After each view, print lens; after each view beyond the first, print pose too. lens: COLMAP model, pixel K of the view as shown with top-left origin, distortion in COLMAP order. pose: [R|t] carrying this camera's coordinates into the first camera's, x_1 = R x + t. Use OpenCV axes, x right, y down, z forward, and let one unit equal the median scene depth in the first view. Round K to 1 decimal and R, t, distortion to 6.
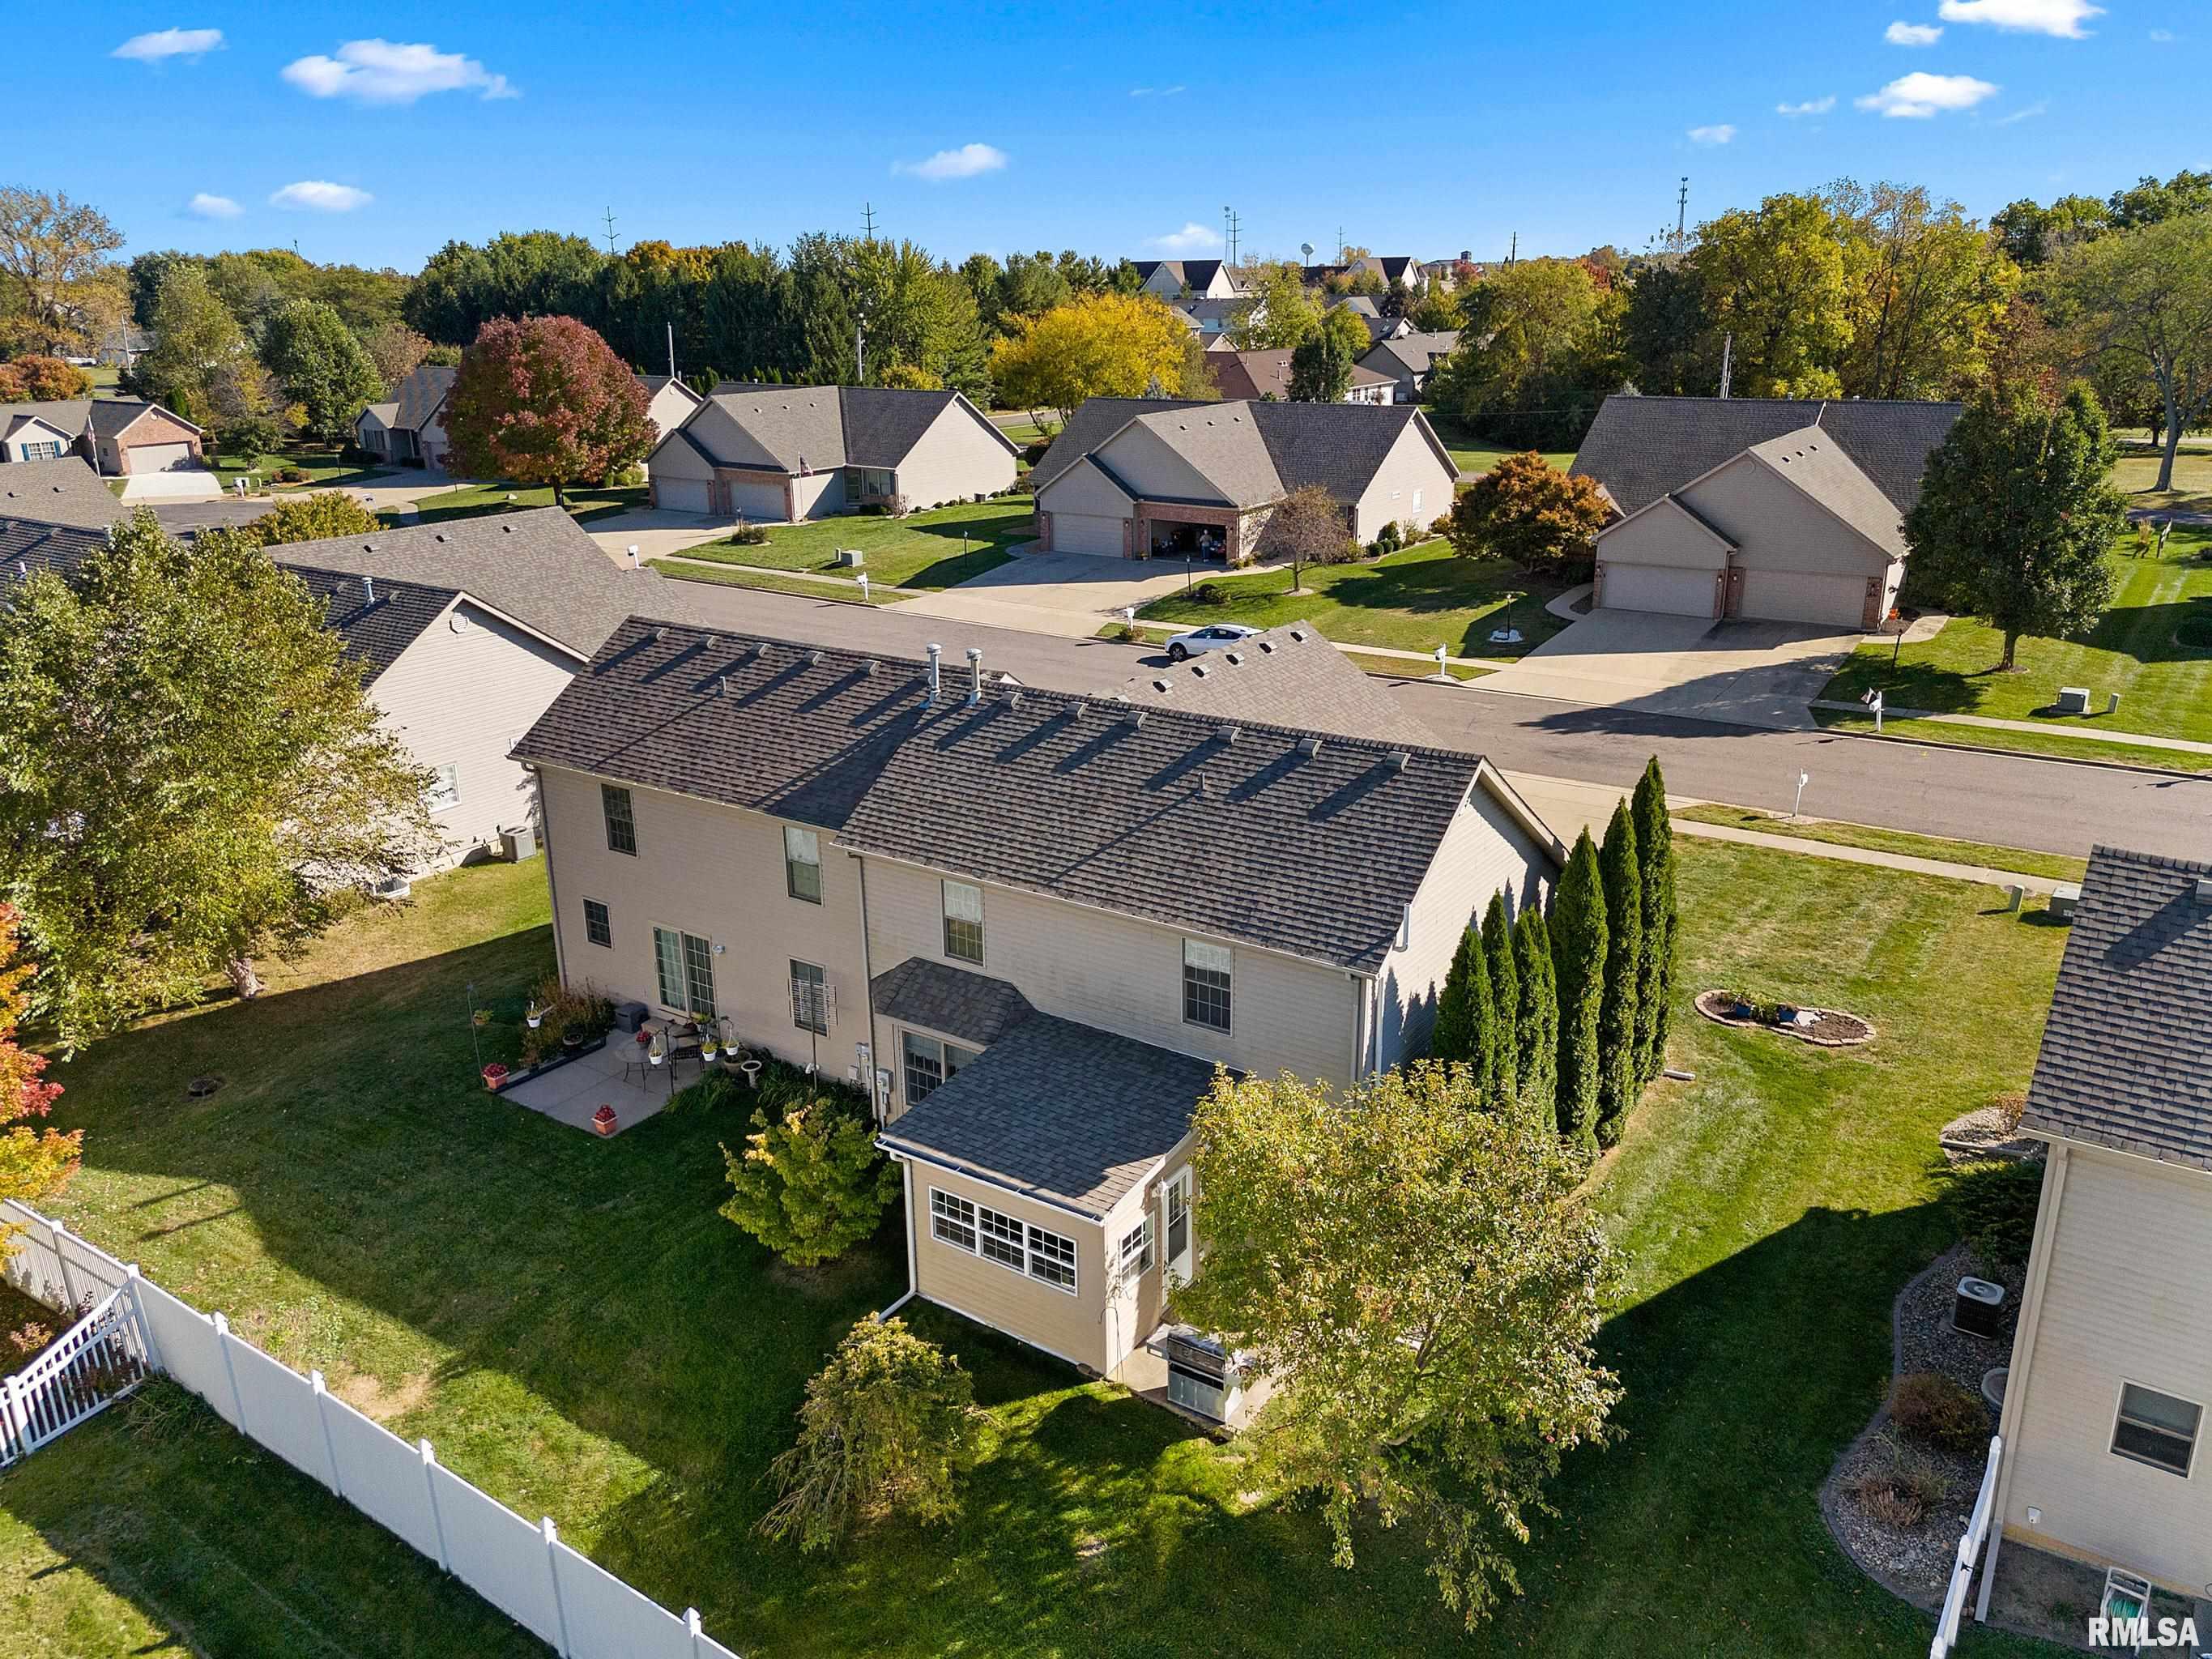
lens RADIAL K [[1691.5, 0, 1106.0], [0, 1691.5, 829.5], [0, 0, 1]] dist [0.075962, -0.080275]
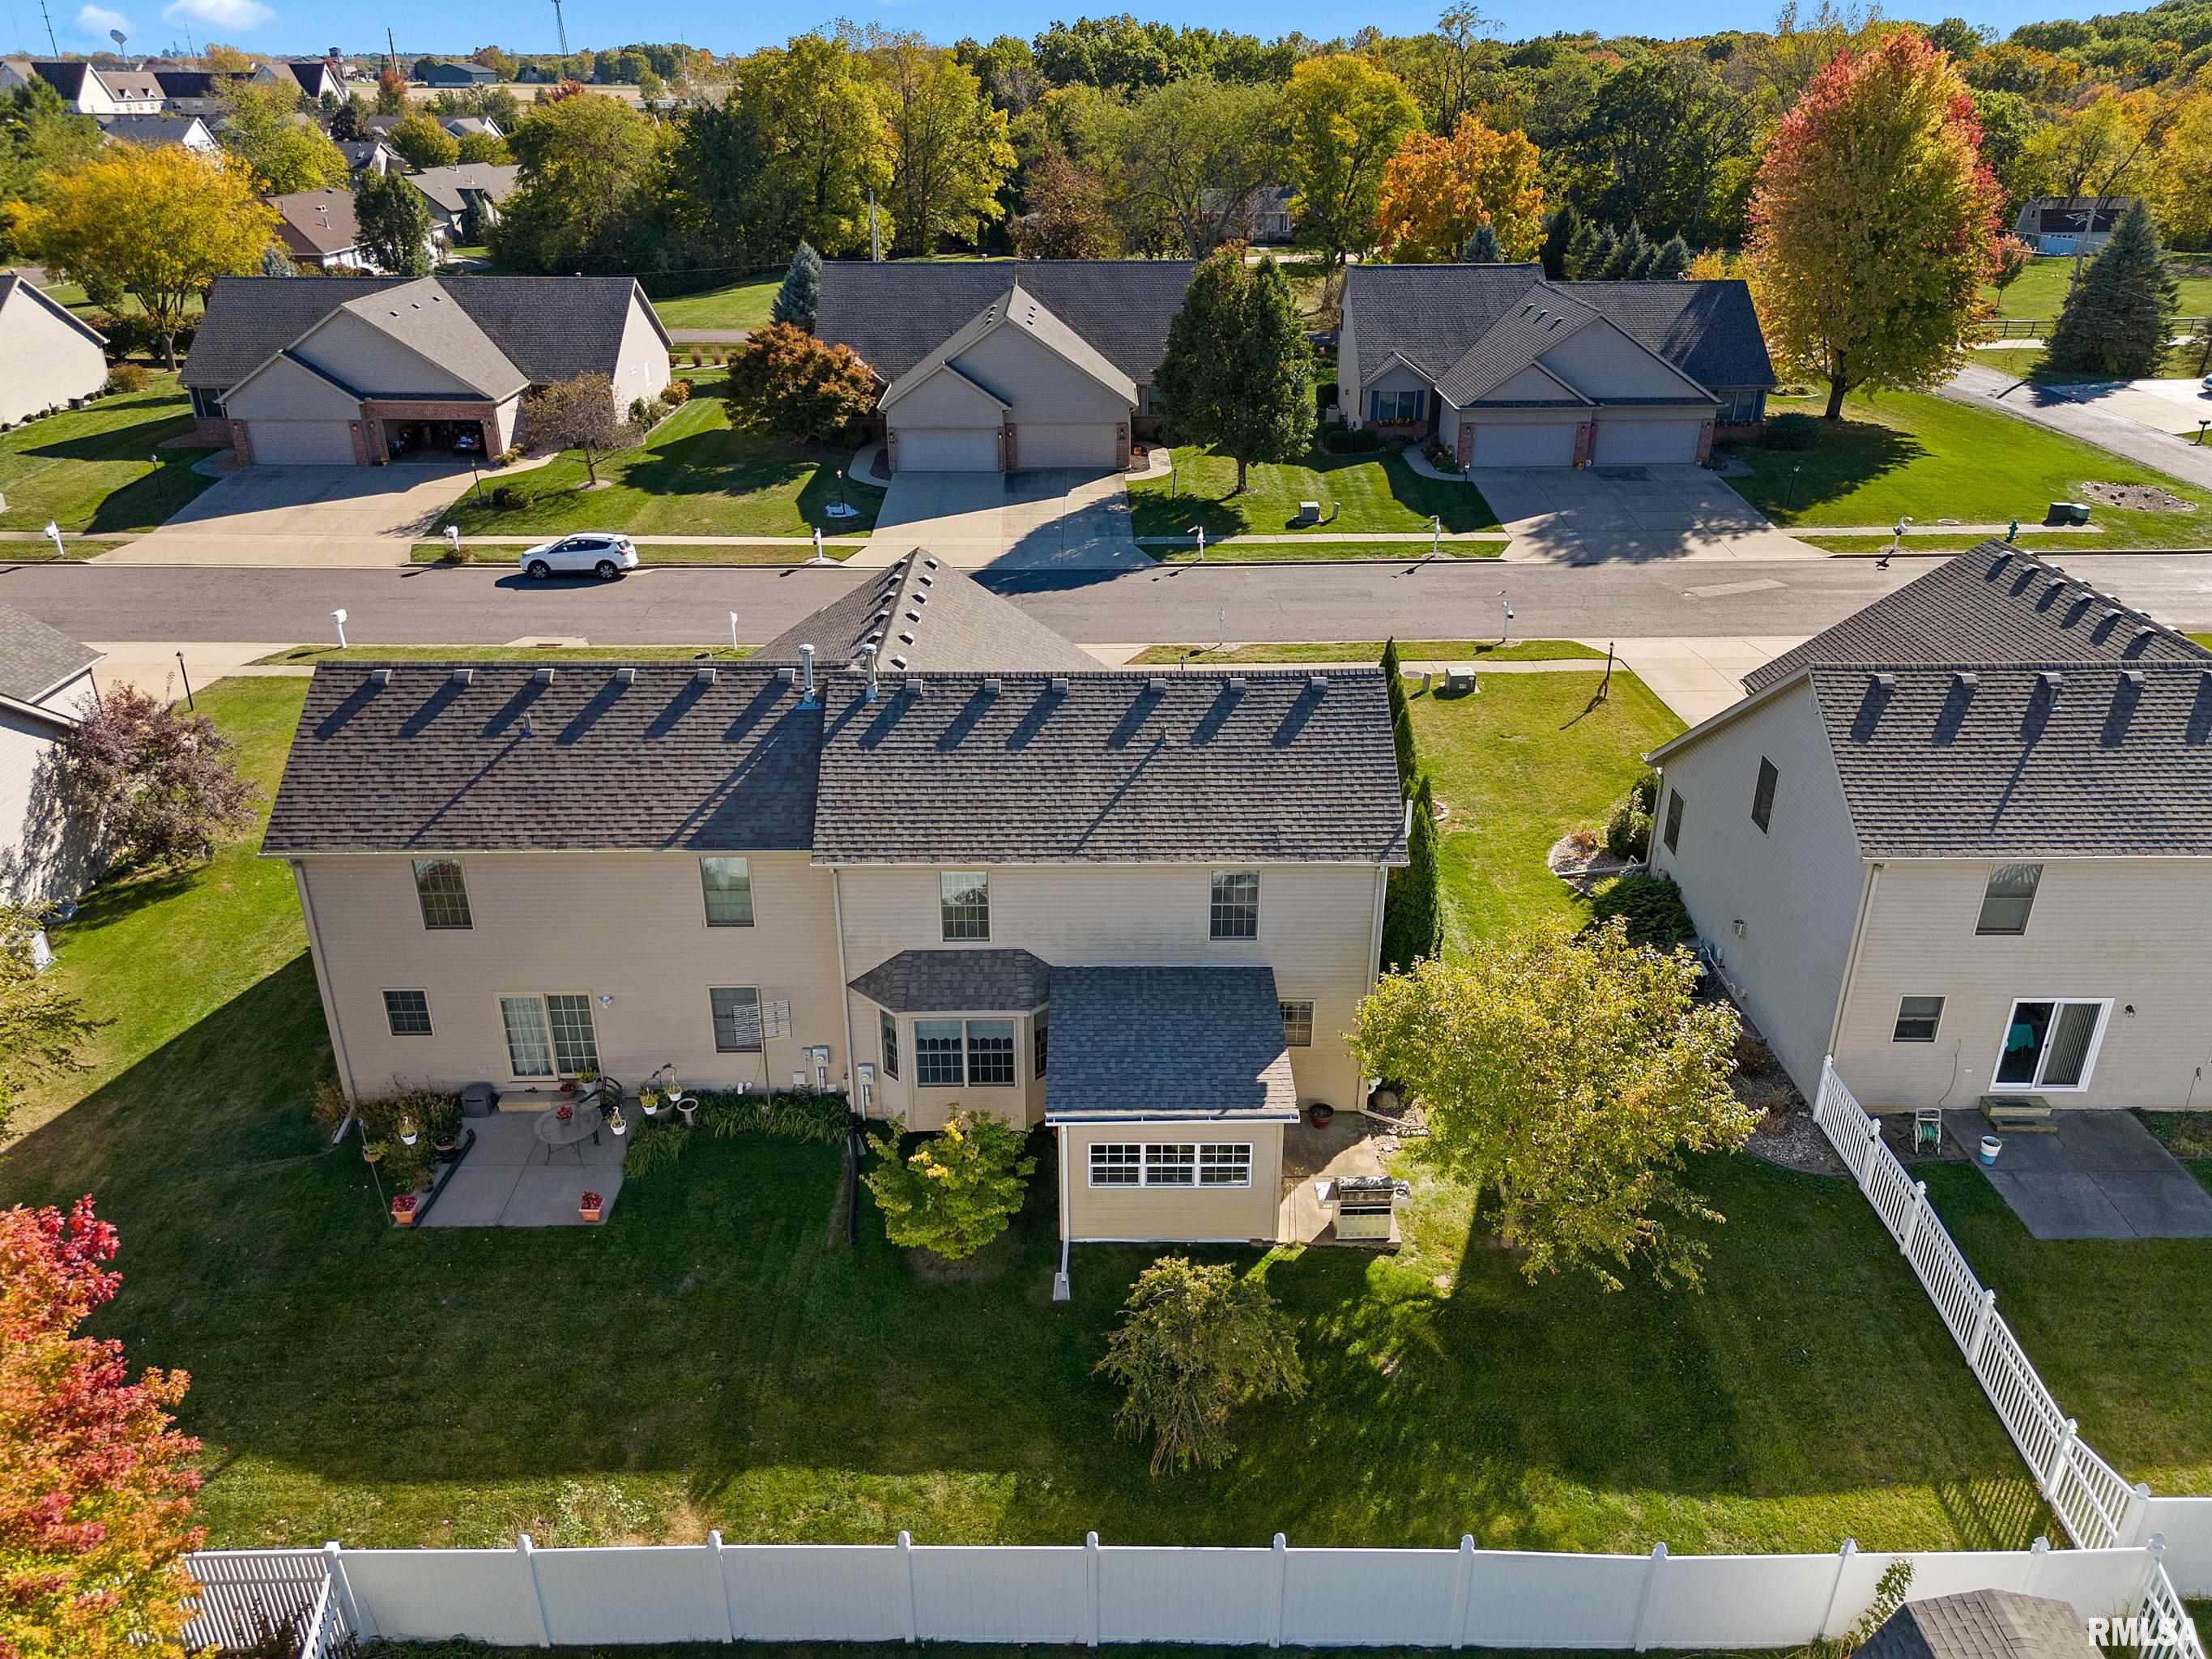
lens RADIAL K [[1659.6, 0, 1106.0], [0, 1659.6, 829.5], [0, 0, 1]] dist [0.089529, -0.100273]
pose [[0.809072, -0.234137, 0.539057, -0.322538], [0.171980, 0.971388, 0.163794, -0.084273], [-0.561984, -0.039814, 0.826189, 0.053454]]
